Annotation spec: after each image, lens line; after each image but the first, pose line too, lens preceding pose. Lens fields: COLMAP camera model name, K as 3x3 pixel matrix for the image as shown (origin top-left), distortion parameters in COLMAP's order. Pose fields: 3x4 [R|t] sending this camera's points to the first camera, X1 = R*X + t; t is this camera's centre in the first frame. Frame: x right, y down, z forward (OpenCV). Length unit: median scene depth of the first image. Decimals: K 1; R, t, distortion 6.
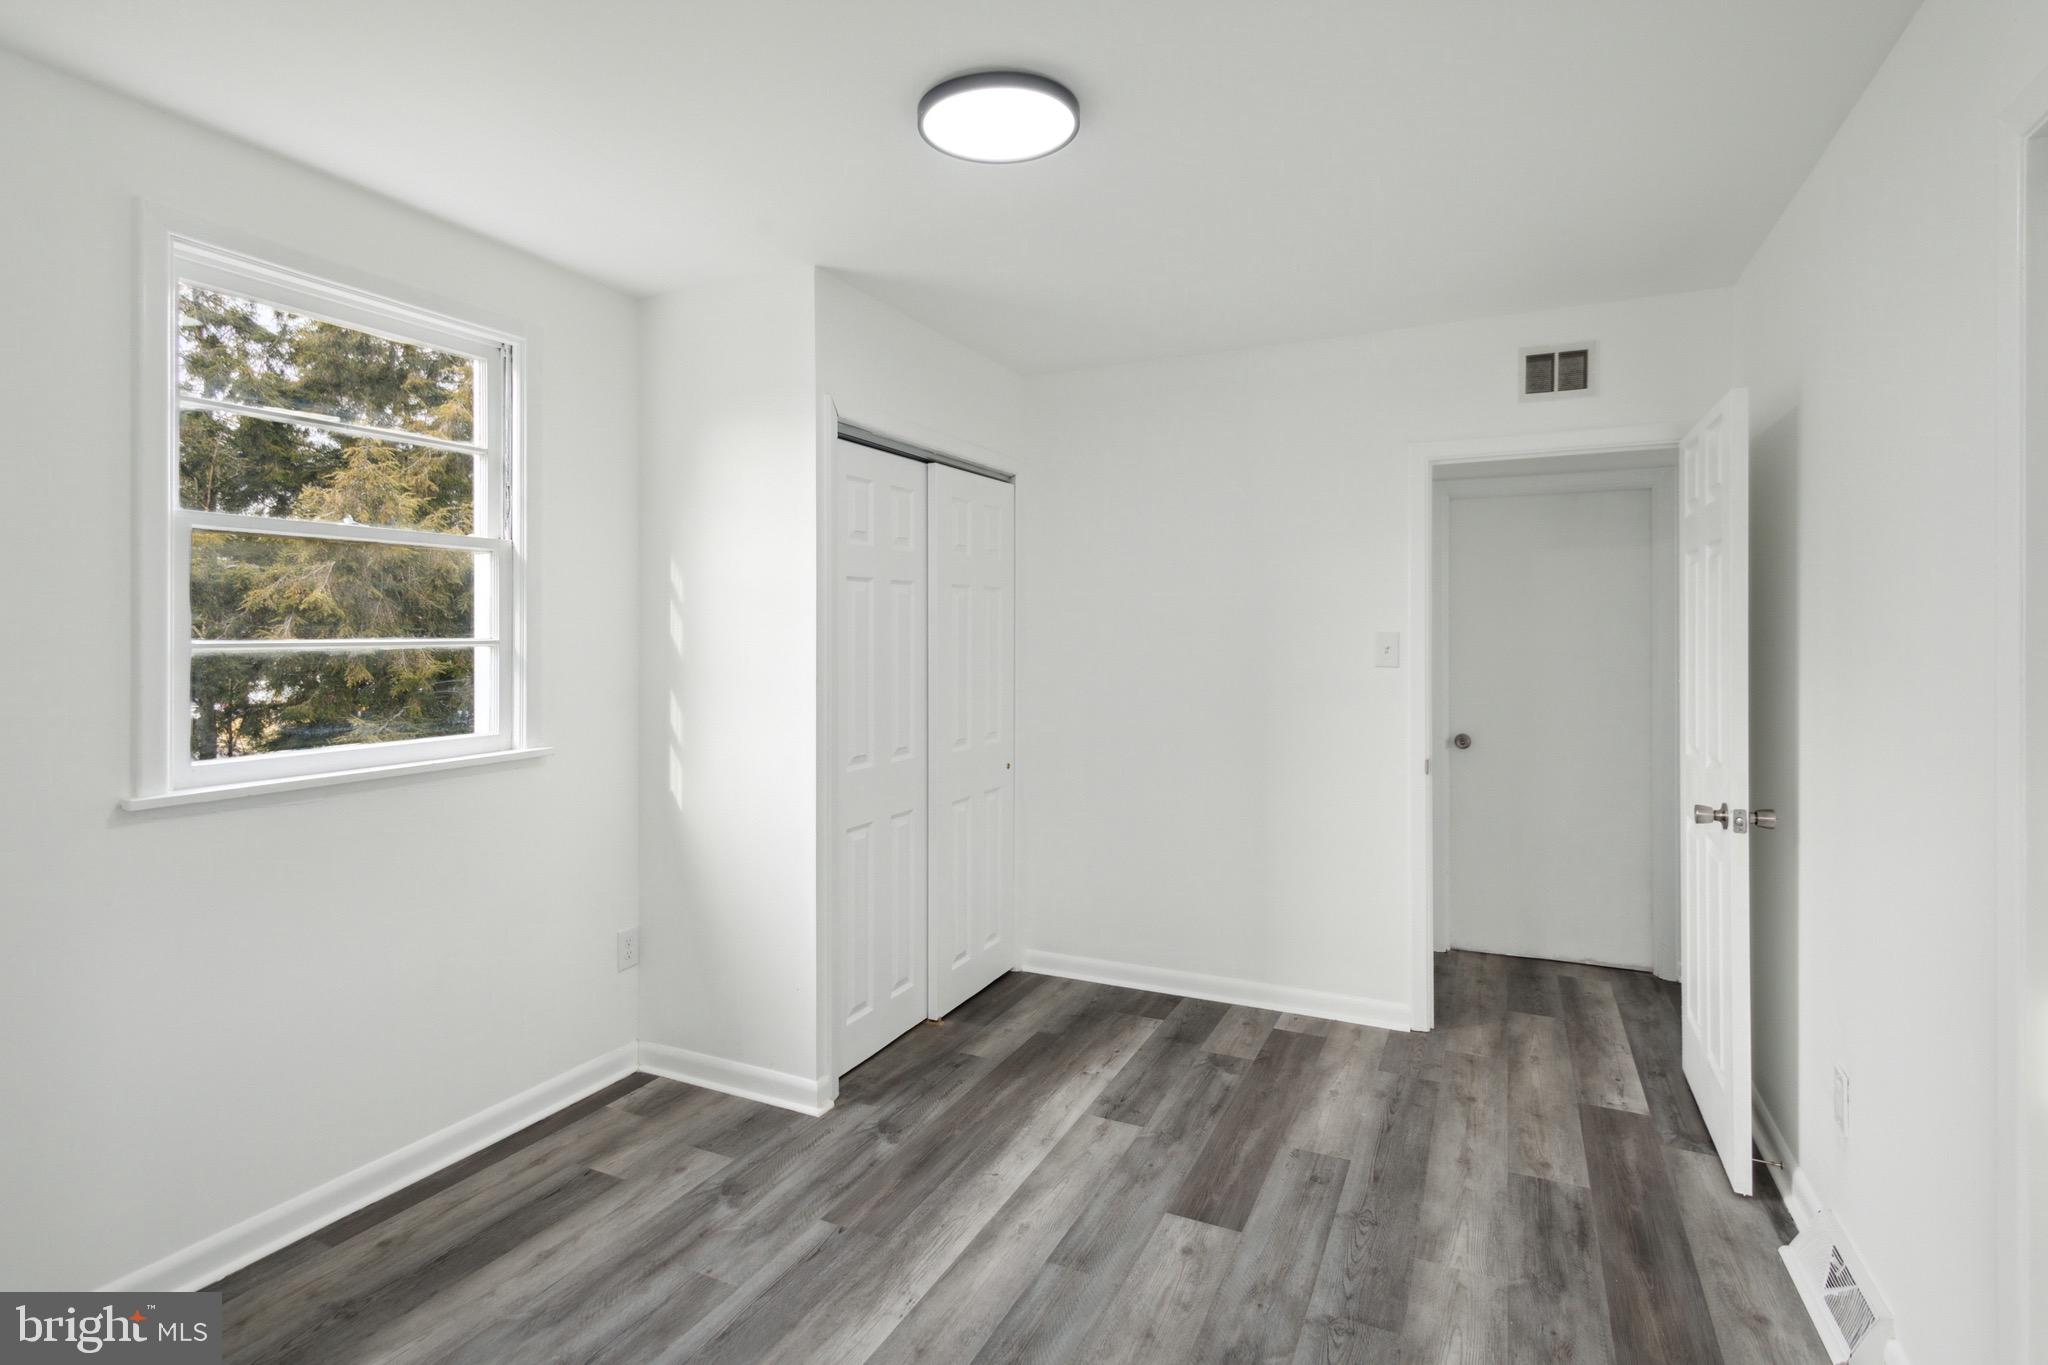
lens RADIAL K [[997.6, 0, 1017.2], [0, 997.6, 632.7], [0, 0, 1]] dist [-0.000424, 0.000318]
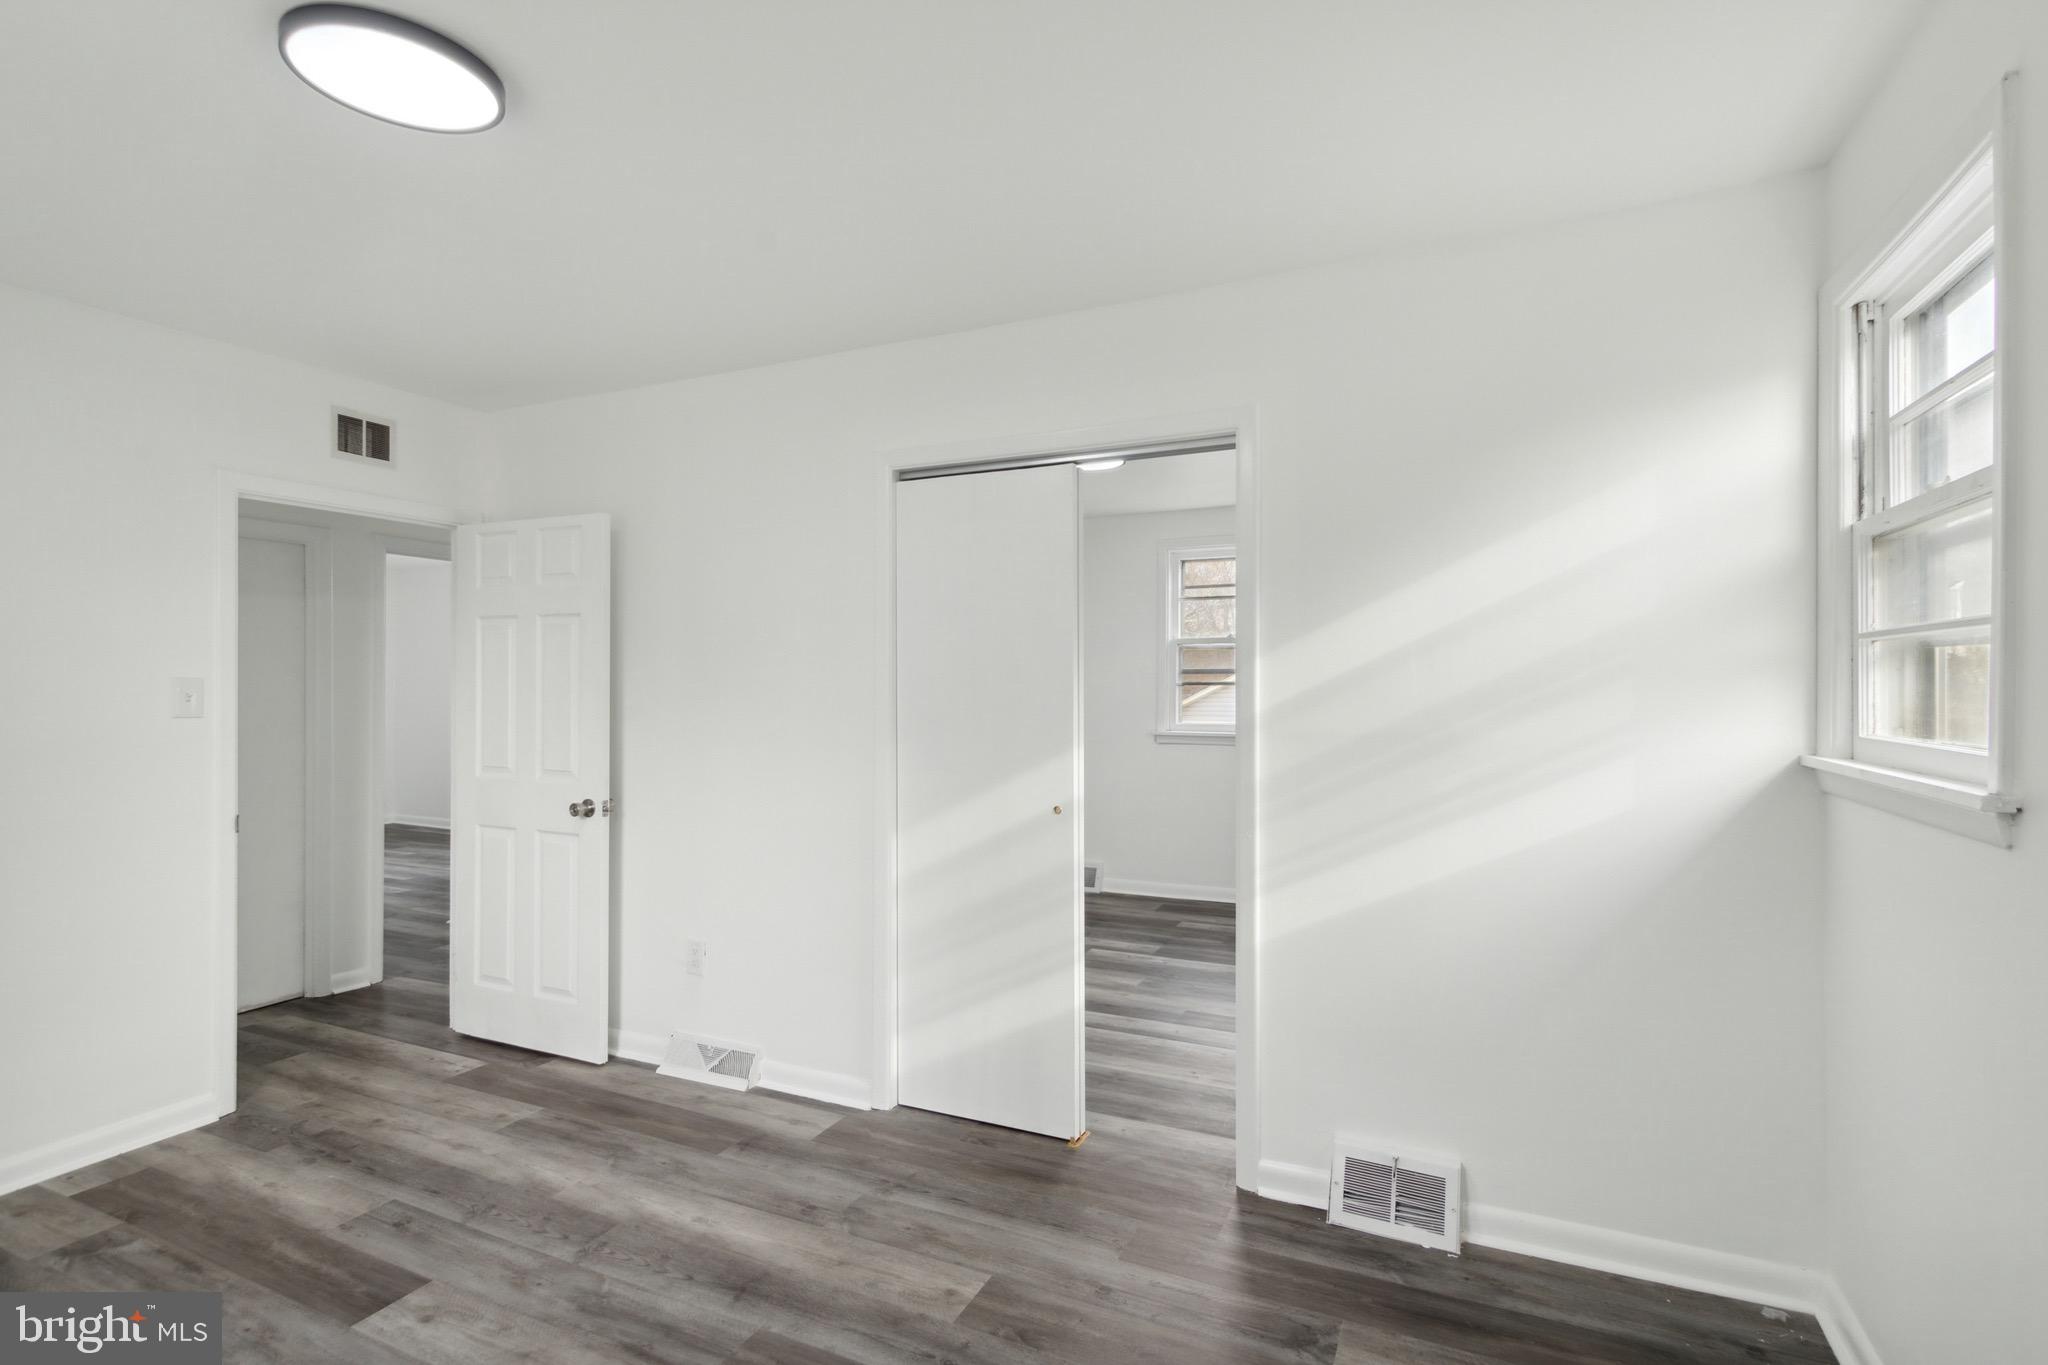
lens RADIAL K [[988.0, 0, 1023.3], [0, 988.0, 666.0], [0, 0, 1]] dist [0.026113, -0.010831]
pose [[-0.004973, 0.014157, 0.999887, -0.744775], [-0.003815, 0.999892, -0.014176, -0.001704], [-0.999980, -0.003885, -0.004919, 0.393192]]
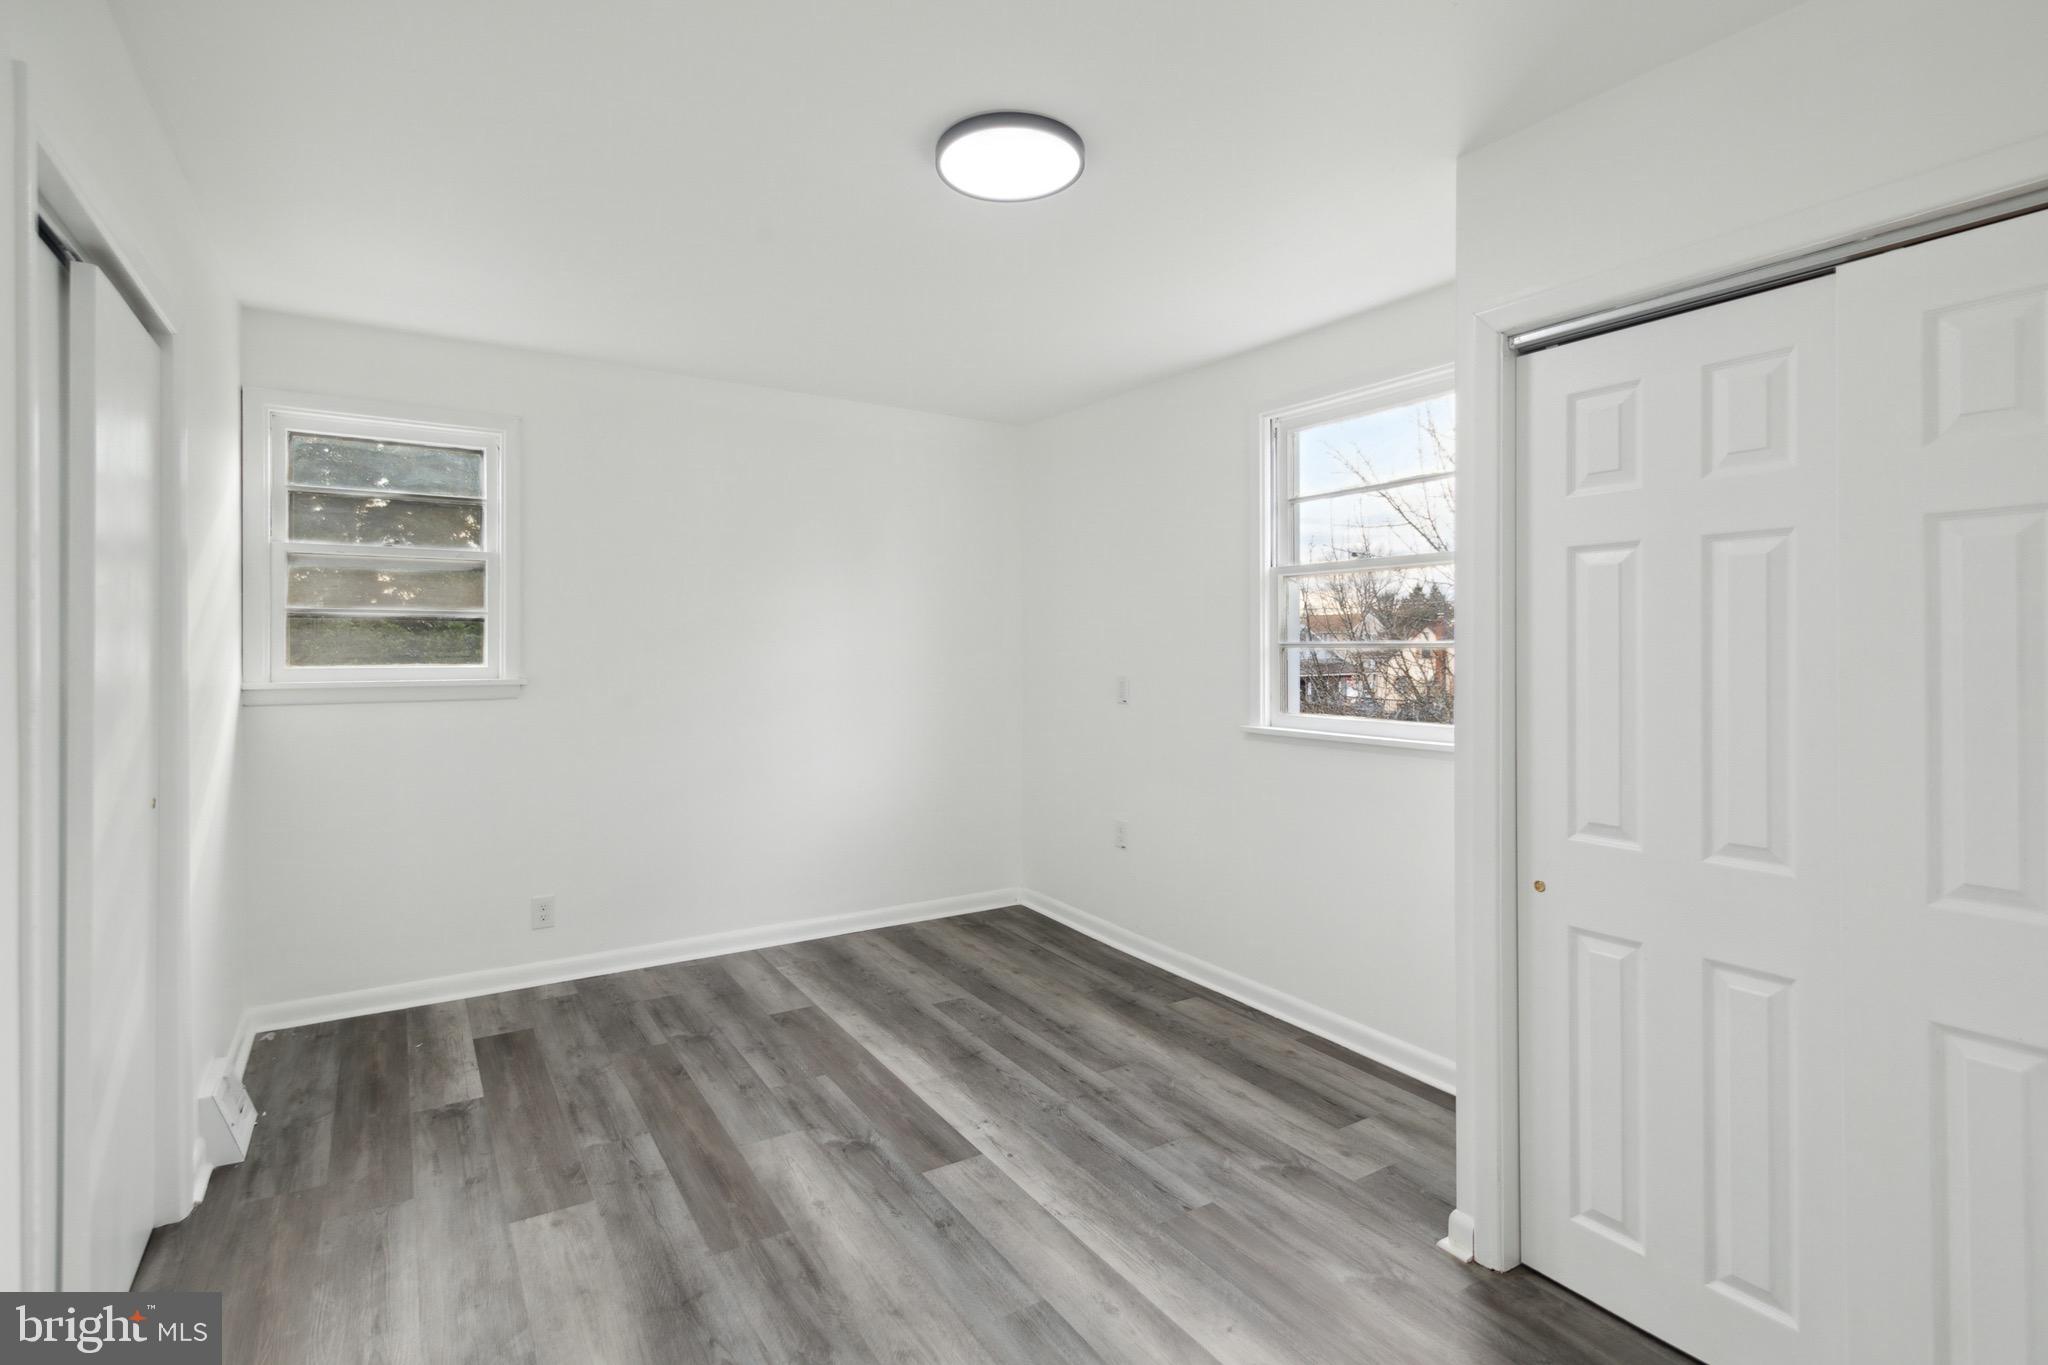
lens RADIAL K [[988.0, 0, 1023.3], [0, 988.0, 666.0], [0, 0, 1]] dist [0.026113, -0.010831]
pose [[-0.524077, 0.021137, -0.851408, 0.747846], [0.000898, 0.999705, 0.024266, 0.007611], [0.851670, 0.011953, -0.523942, 1.324827]]
